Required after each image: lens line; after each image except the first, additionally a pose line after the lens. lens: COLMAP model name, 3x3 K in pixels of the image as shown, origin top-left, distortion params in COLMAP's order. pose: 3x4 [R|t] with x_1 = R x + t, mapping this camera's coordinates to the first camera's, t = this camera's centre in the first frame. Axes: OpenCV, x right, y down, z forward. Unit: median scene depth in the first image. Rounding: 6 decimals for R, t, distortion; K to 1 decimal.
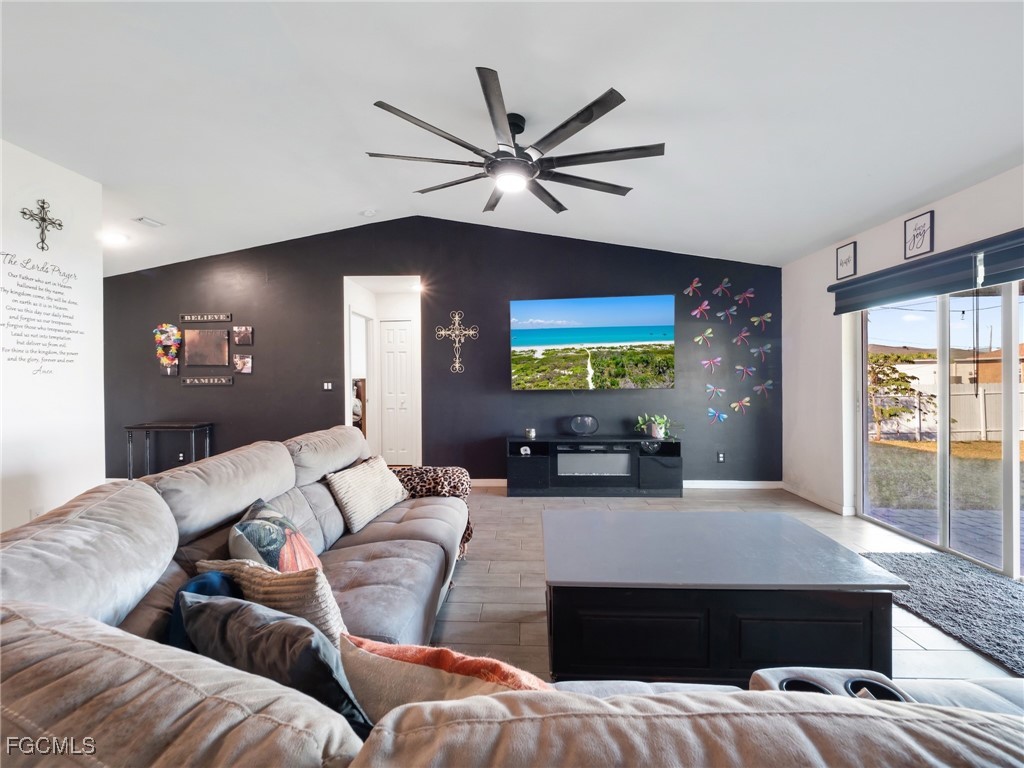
lens RADIAL K [[436.5, 0, 502.6], [0, 436.5, 382.0], [0, 0, 1]] dist [0.006388, -0.007004]
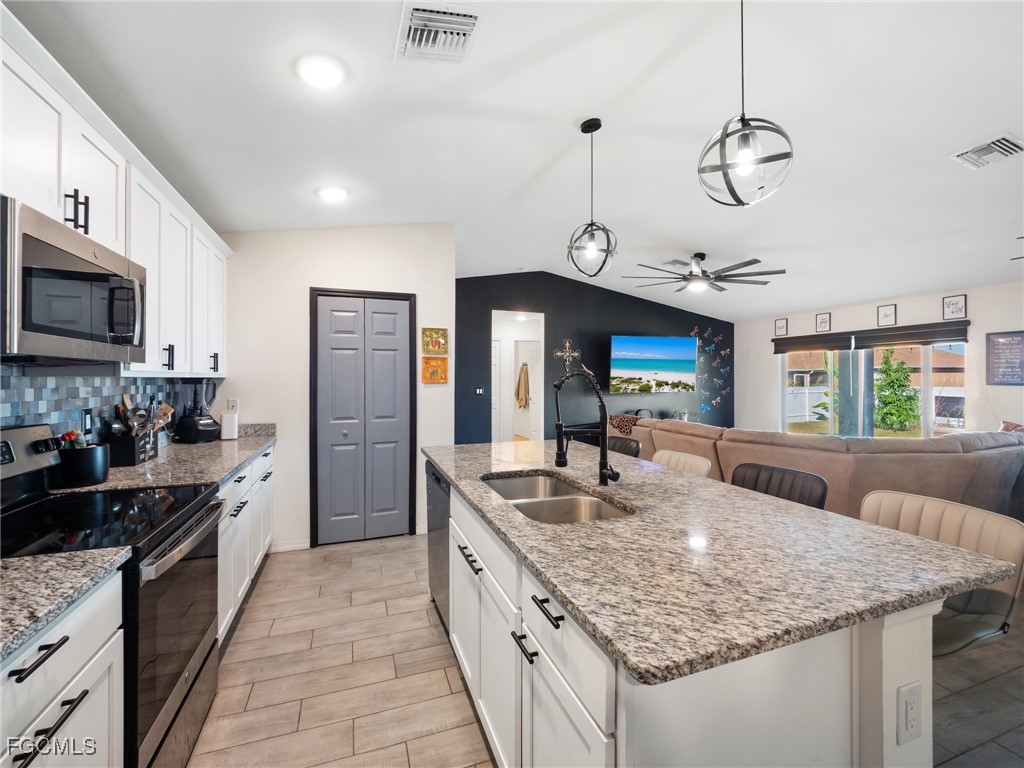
lens RADIAL K [[436.5, 0, 506.8], [0, 436.5, 378.5], [0, 0, 1]] dist [0.006388, -0.007004]
pose [[0.920345, 0.007966, 0.391025, -0.948180], [-0.002546, 0.999893, -0.014378, -0.012825], [-0.391098, 0.012237, 0.920268, -0.277542]]
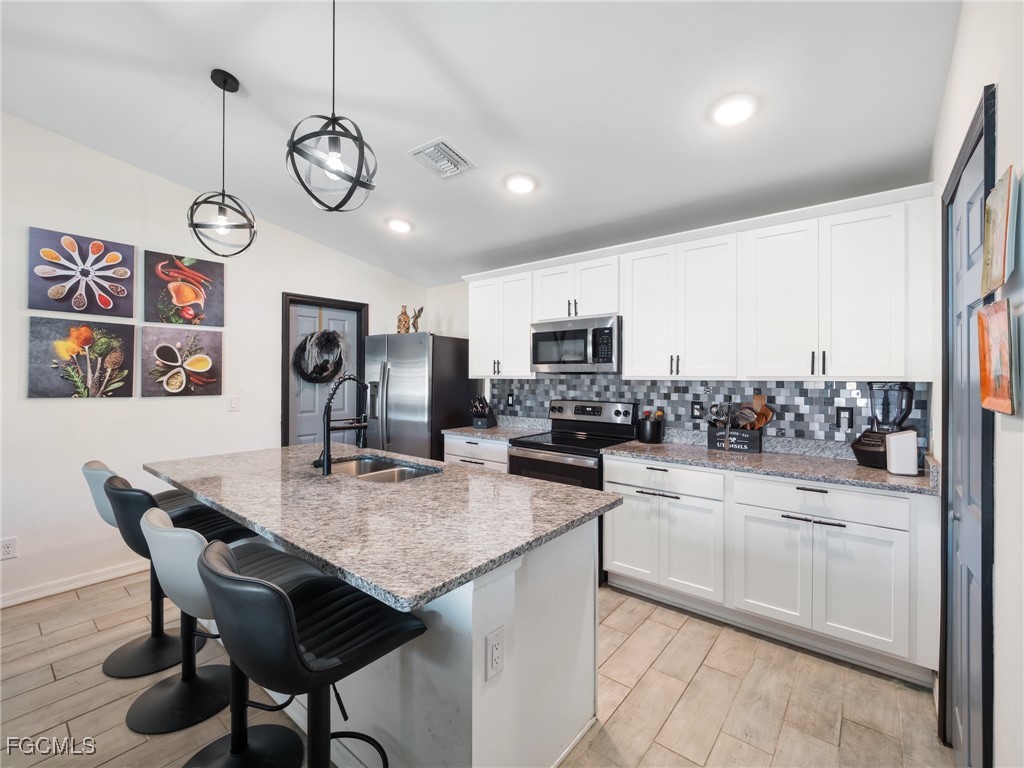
lens RADIAL K [[436.5, 0, 503.5], [0, 436.5, 376.6], [0, 0, 1]] dist [0.006388, -0.007004]
pose [[-0.593169, 0.008873, -0.805029, -0.438564], [-0.006503, 0.999854, 0.015812, -0.034061], [0.805052, 0.014615, -0.593024, 0.495702]]
